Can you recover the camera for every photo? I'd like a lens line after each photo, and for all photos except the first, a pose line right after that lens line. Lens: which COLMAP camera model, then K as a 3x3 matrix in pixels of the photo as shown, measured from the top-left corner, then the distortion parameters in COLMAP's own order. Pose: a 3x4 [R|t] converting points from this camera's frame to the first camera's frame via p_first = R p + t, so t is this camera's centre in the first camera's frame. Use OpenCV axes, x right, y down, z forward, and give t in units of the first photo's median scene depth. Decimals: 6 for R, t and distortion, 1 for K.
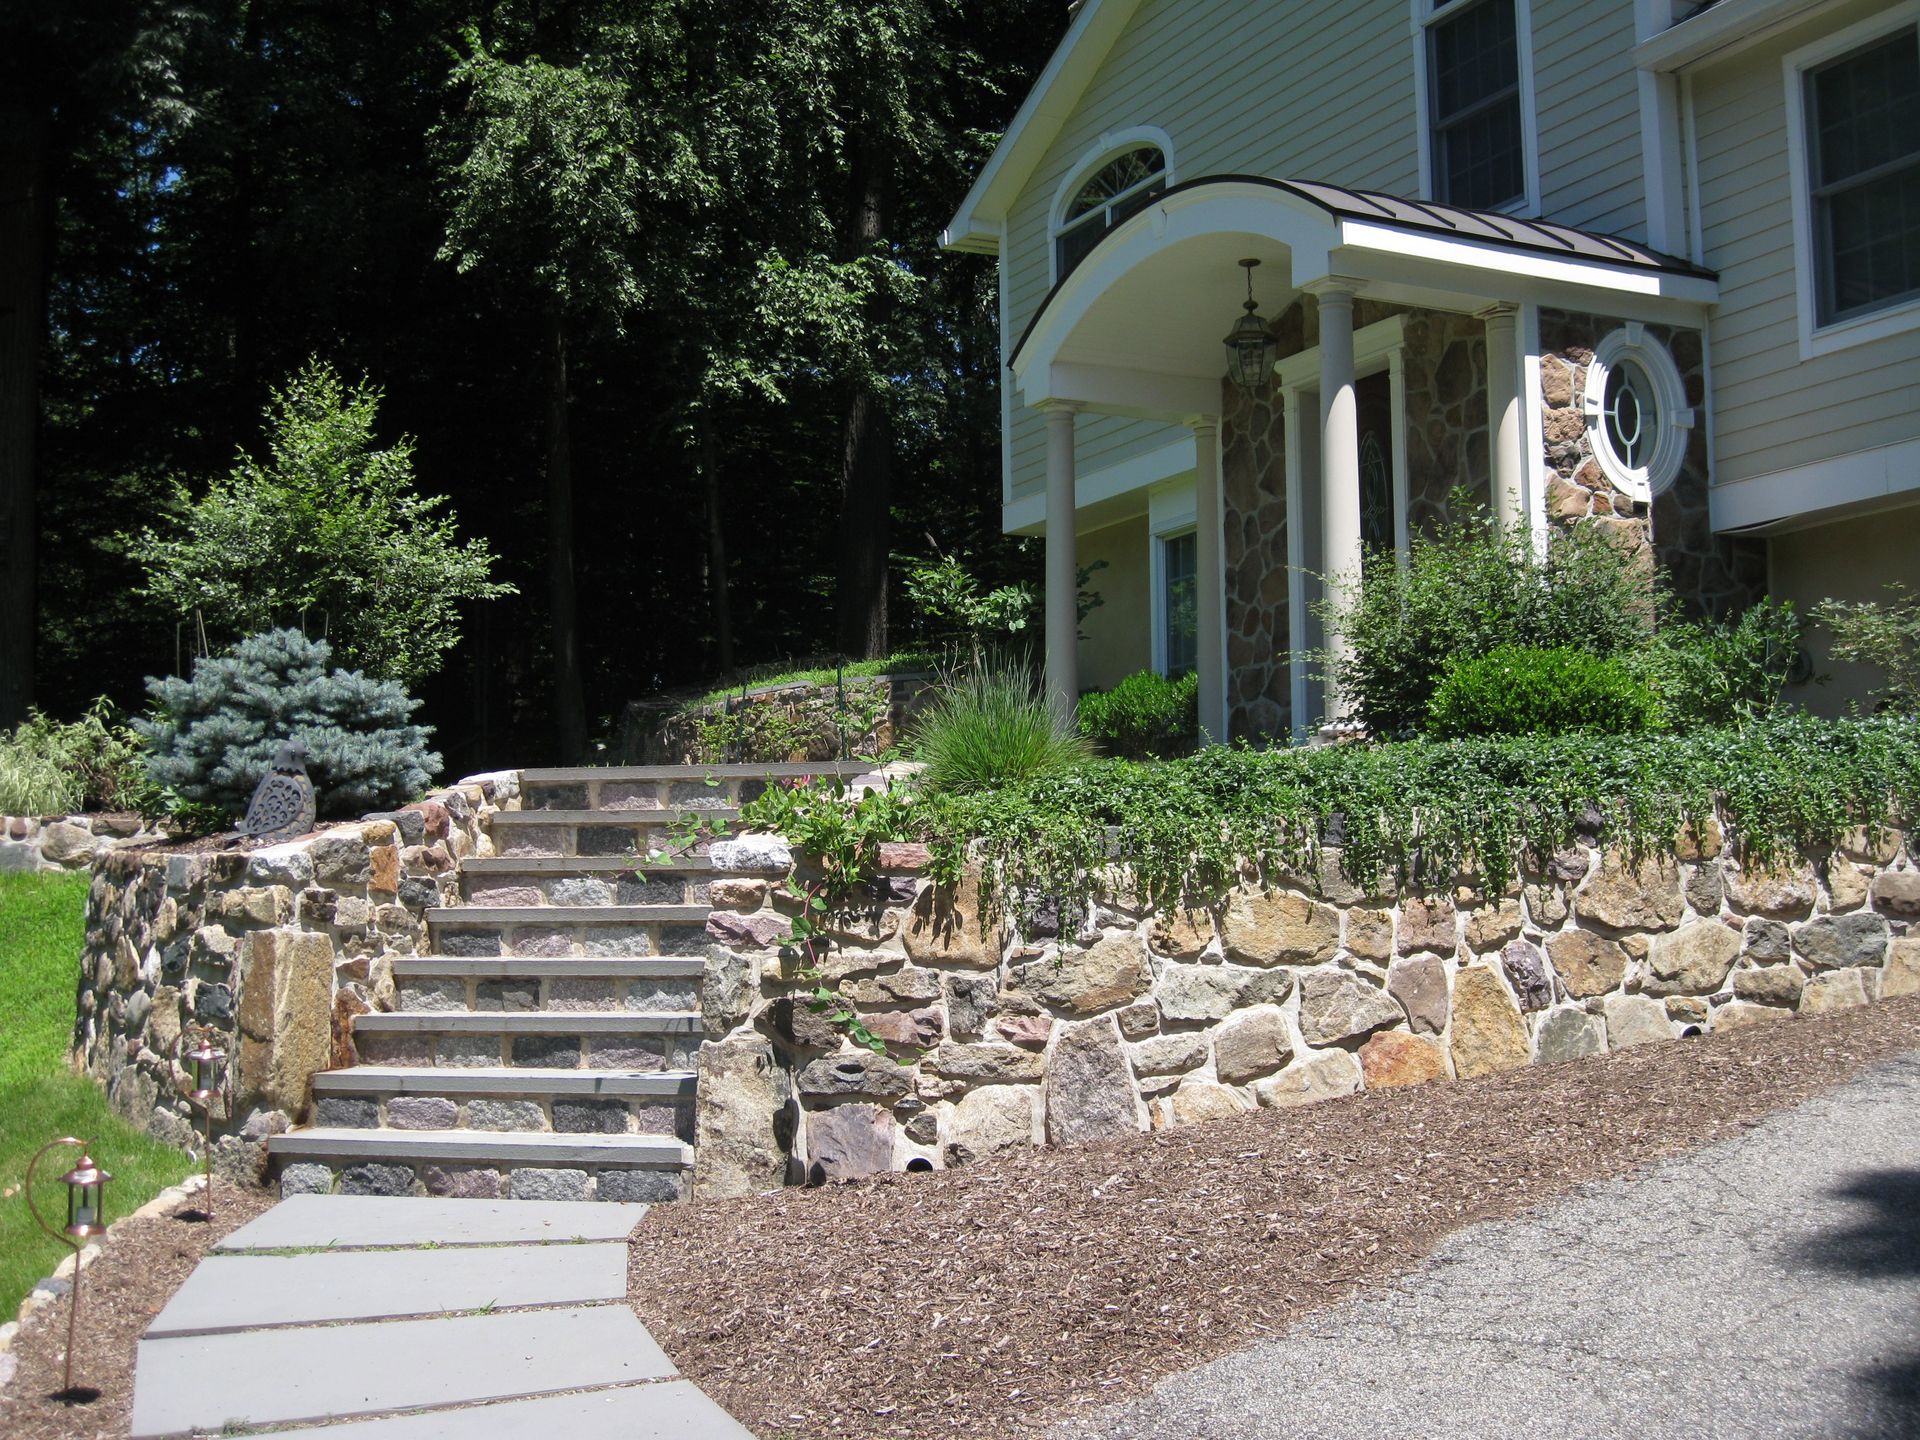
lens RADIAL K [[2388.8, 0, 907.5], [0, 2388.8, 715.4], [0, 0, 1]] dist [-0.142747, 0.059226]
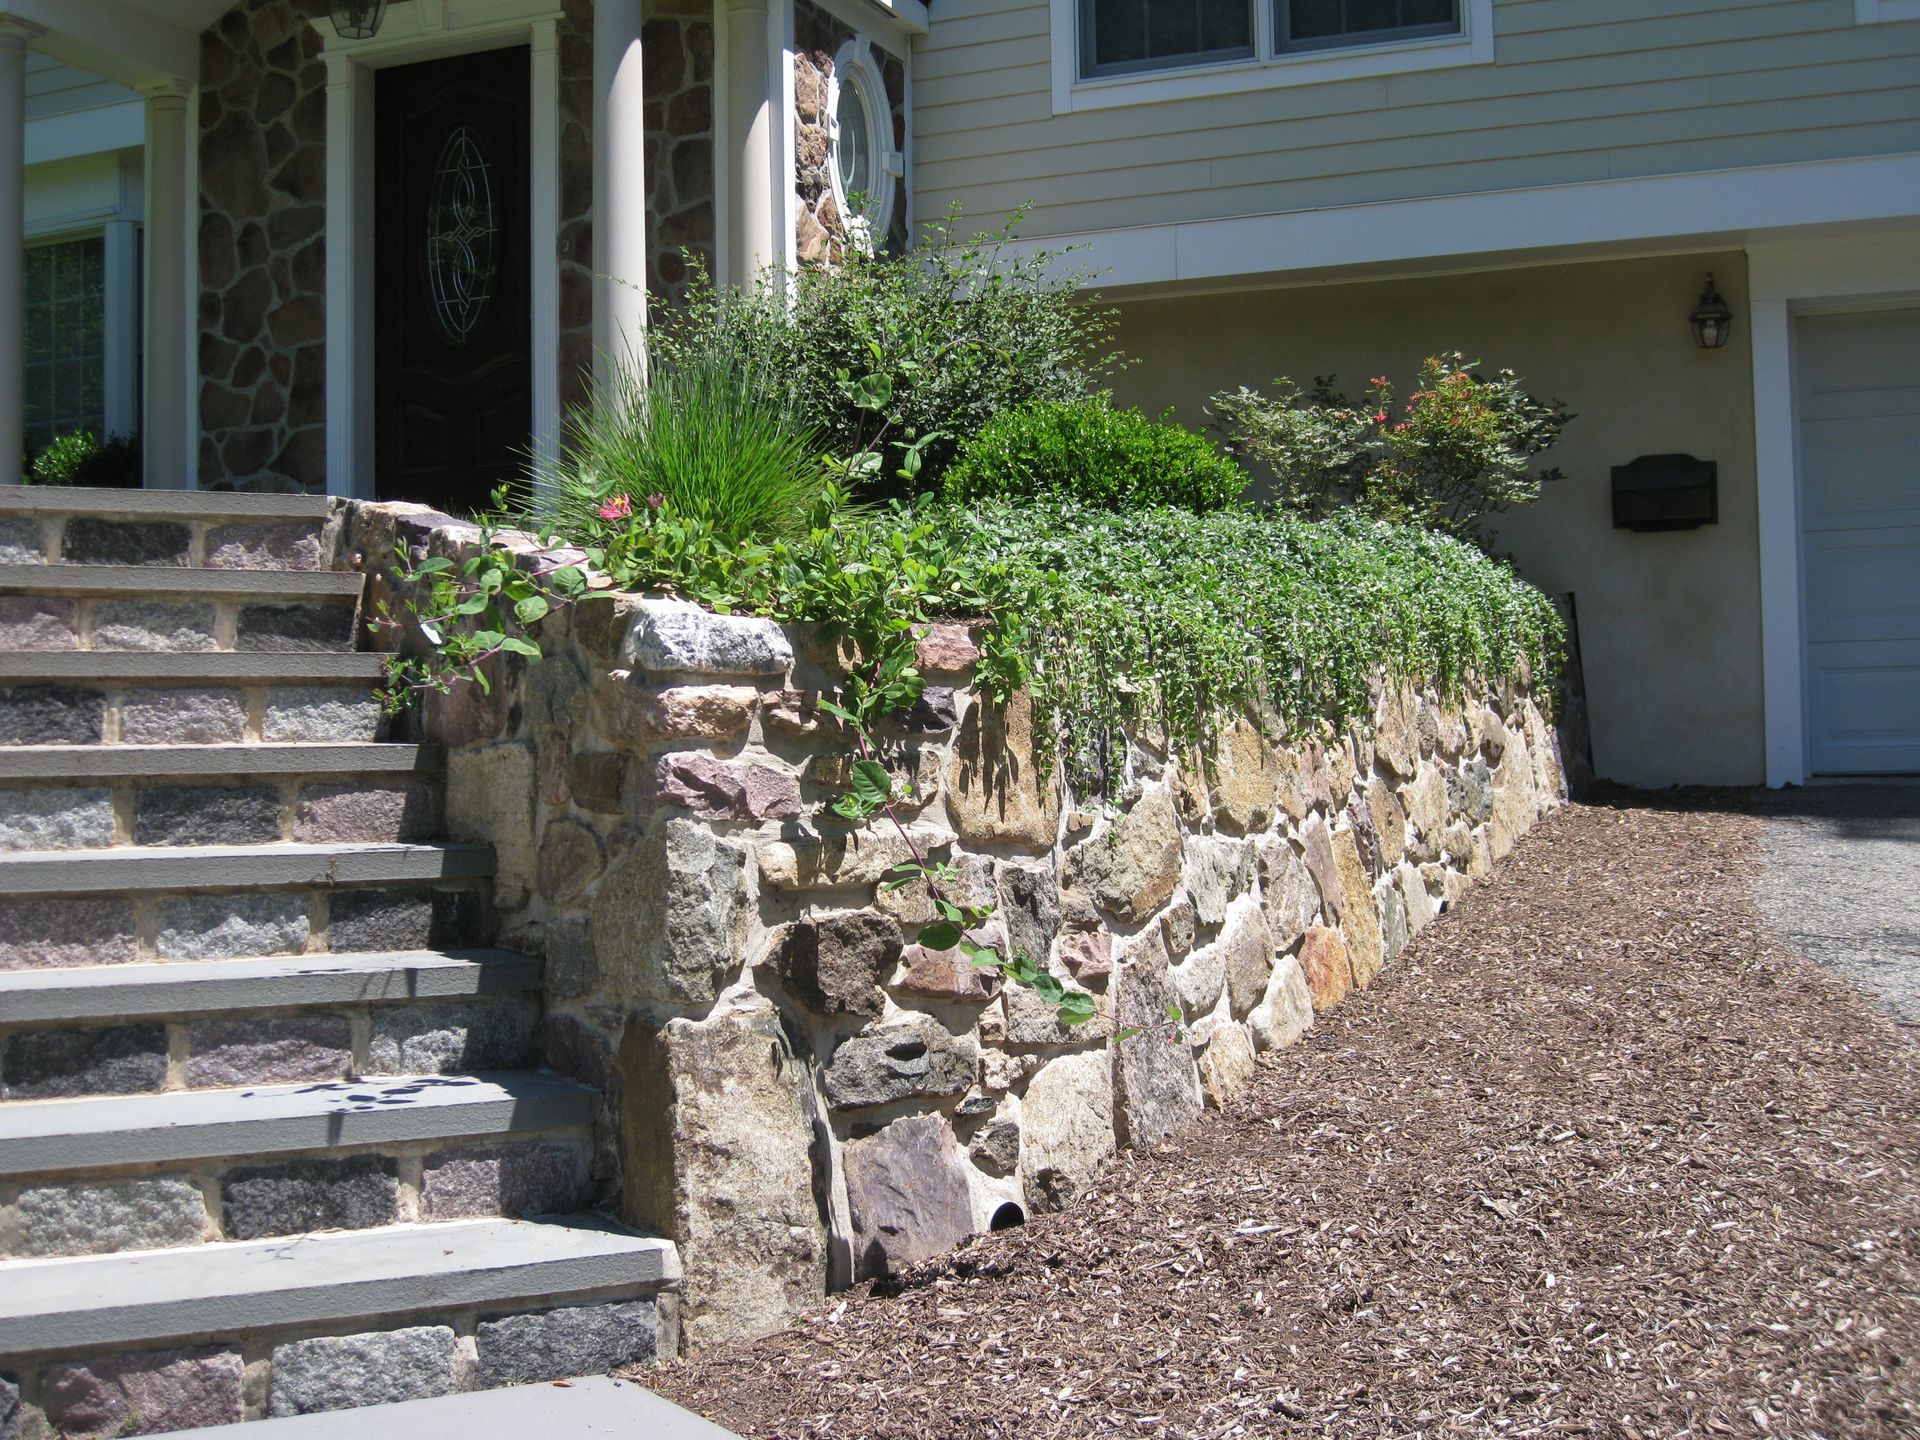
lens RADIAL K [[2388.8, 0, 907.5], [0, 2388.8, 715.4], [0, 0, 1]] dist [-0.142747, 0.059226]
pose [[0.735412, 0.007670, 0.677577, -0.352790], [-0.048741, 0.997945, 0.041605, 0.049325], [-0.675865, -0.063623, 0.734274, 0.577311]]
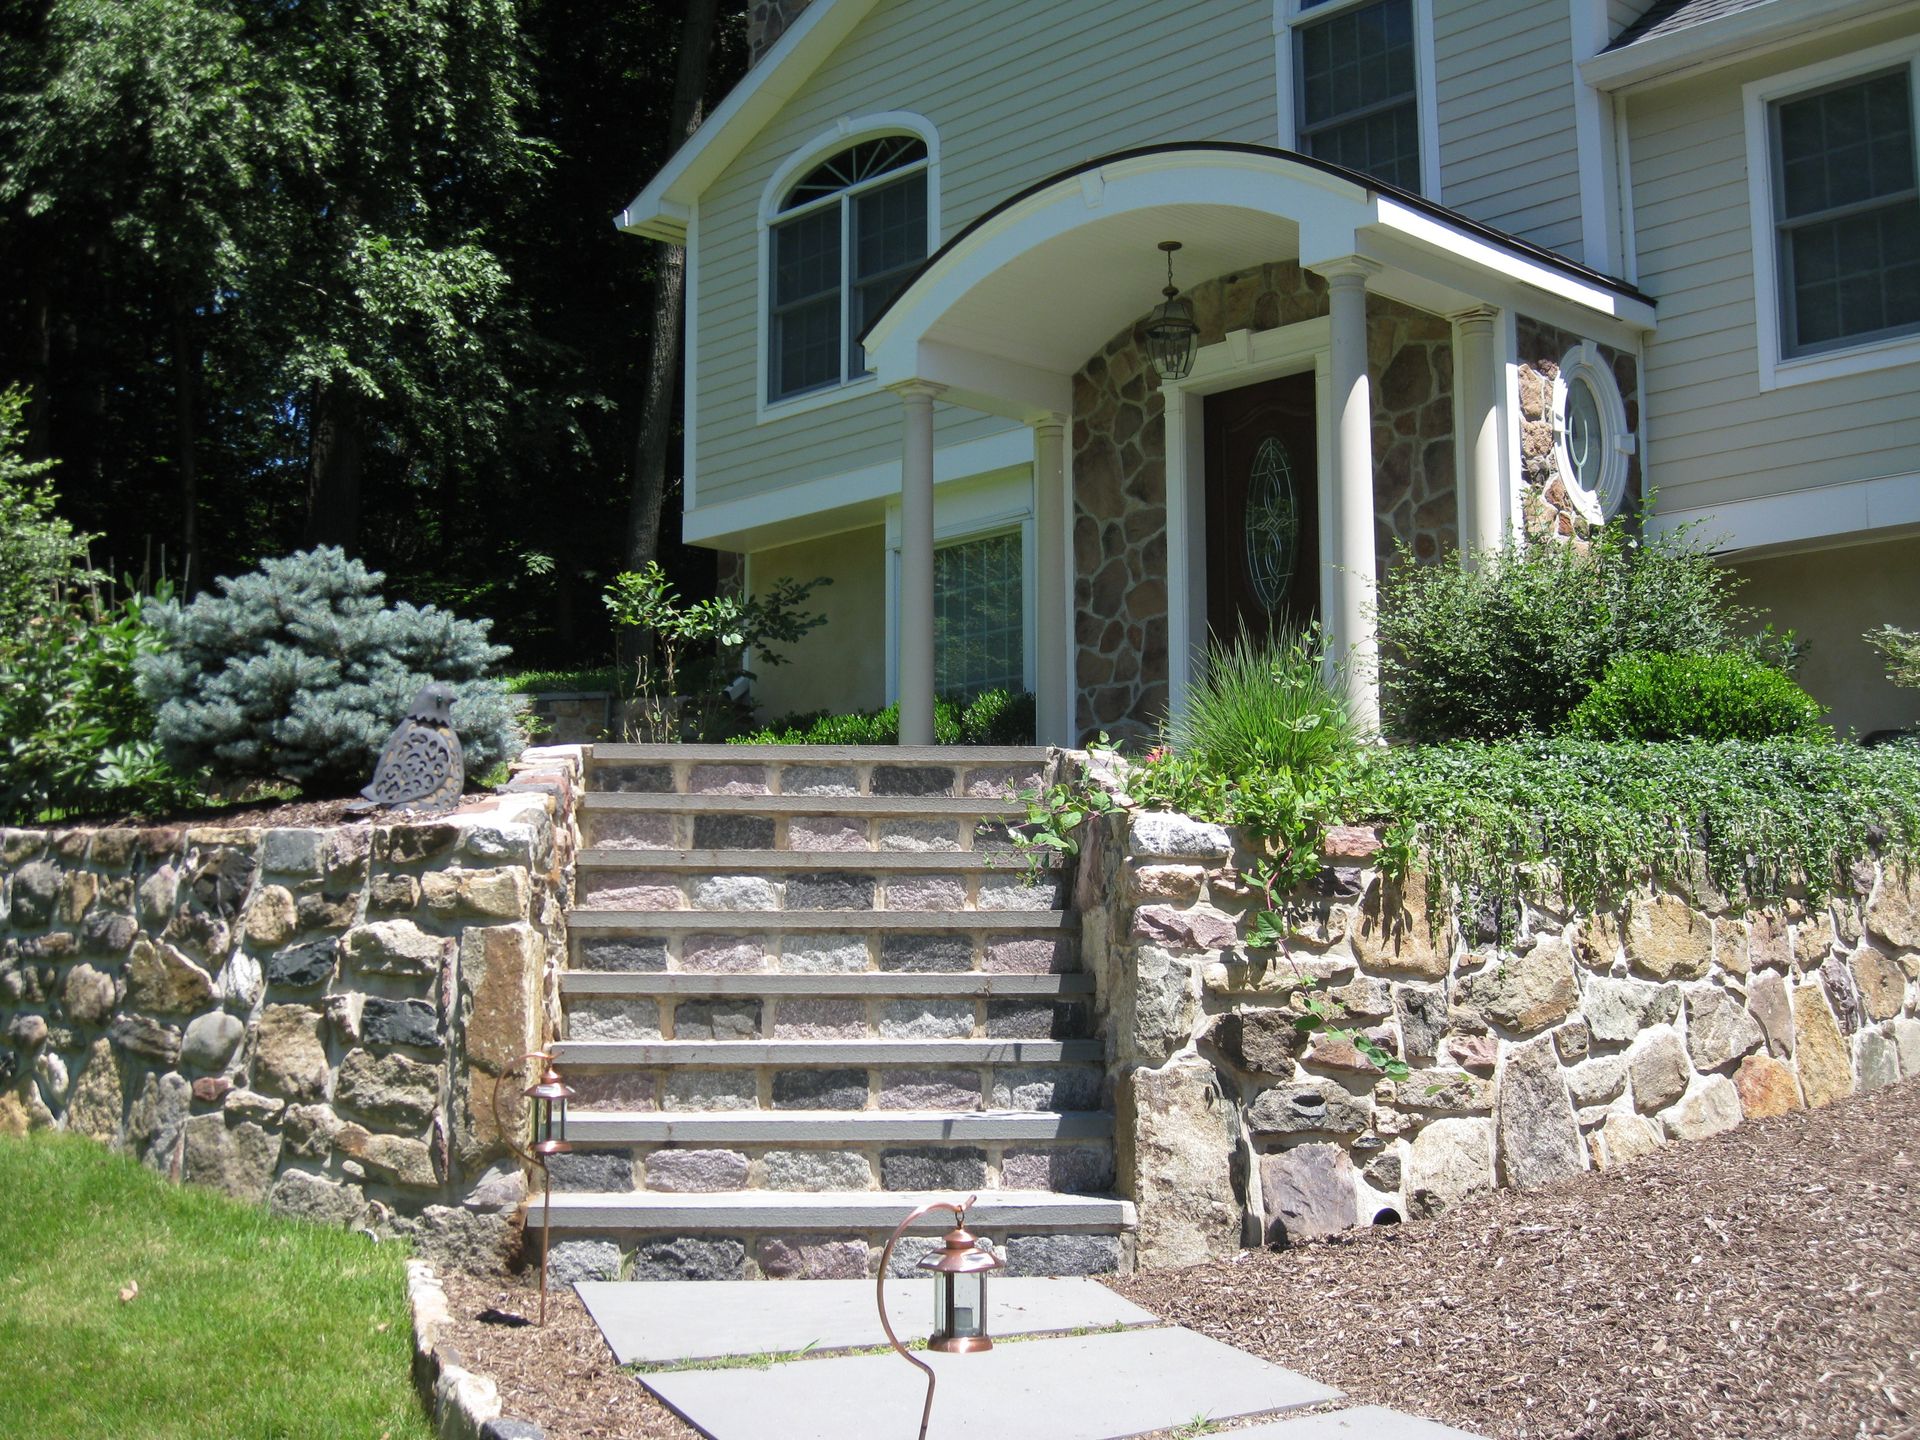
lens RADIAL K [[2393.2, 0, 906.9], [0, 2393.2, 730.6], [0, 0, 1]] dist [-0.140240, 0.045440]
pose [[0.952483, 0.040579, 0.301876, -0.376226], [-0.033568, 0.999033, -0.028378, 0.046459], [-0.302735, 0.016896, 0.952925, 0.248974]]
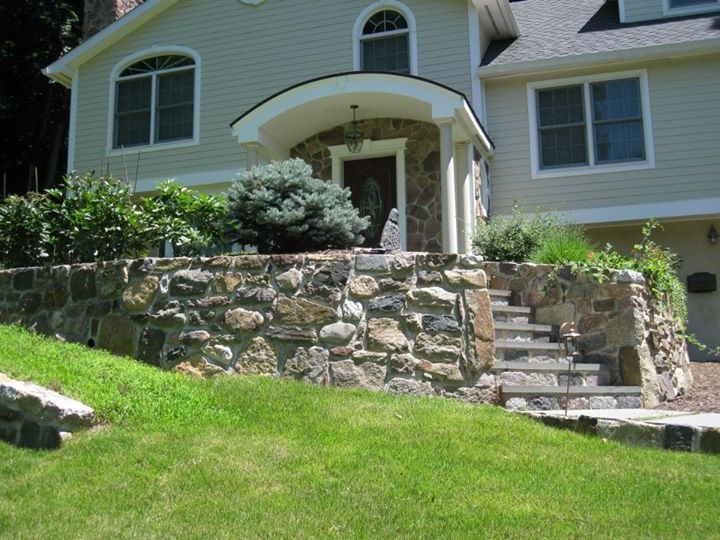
lens RADIAL K [[897.4, 0, 340.1], [0, 897.4, 274.0], [0, 0, 1]] dist [-0.140240, 0.045440]
pose [[0.697843, 0.117086, 0.706616, -0.918797], [-0.060956, 0.992678, -0.104287, 0.167048], [-0.713652, 0.029704, 0.699870, 0.526297]]
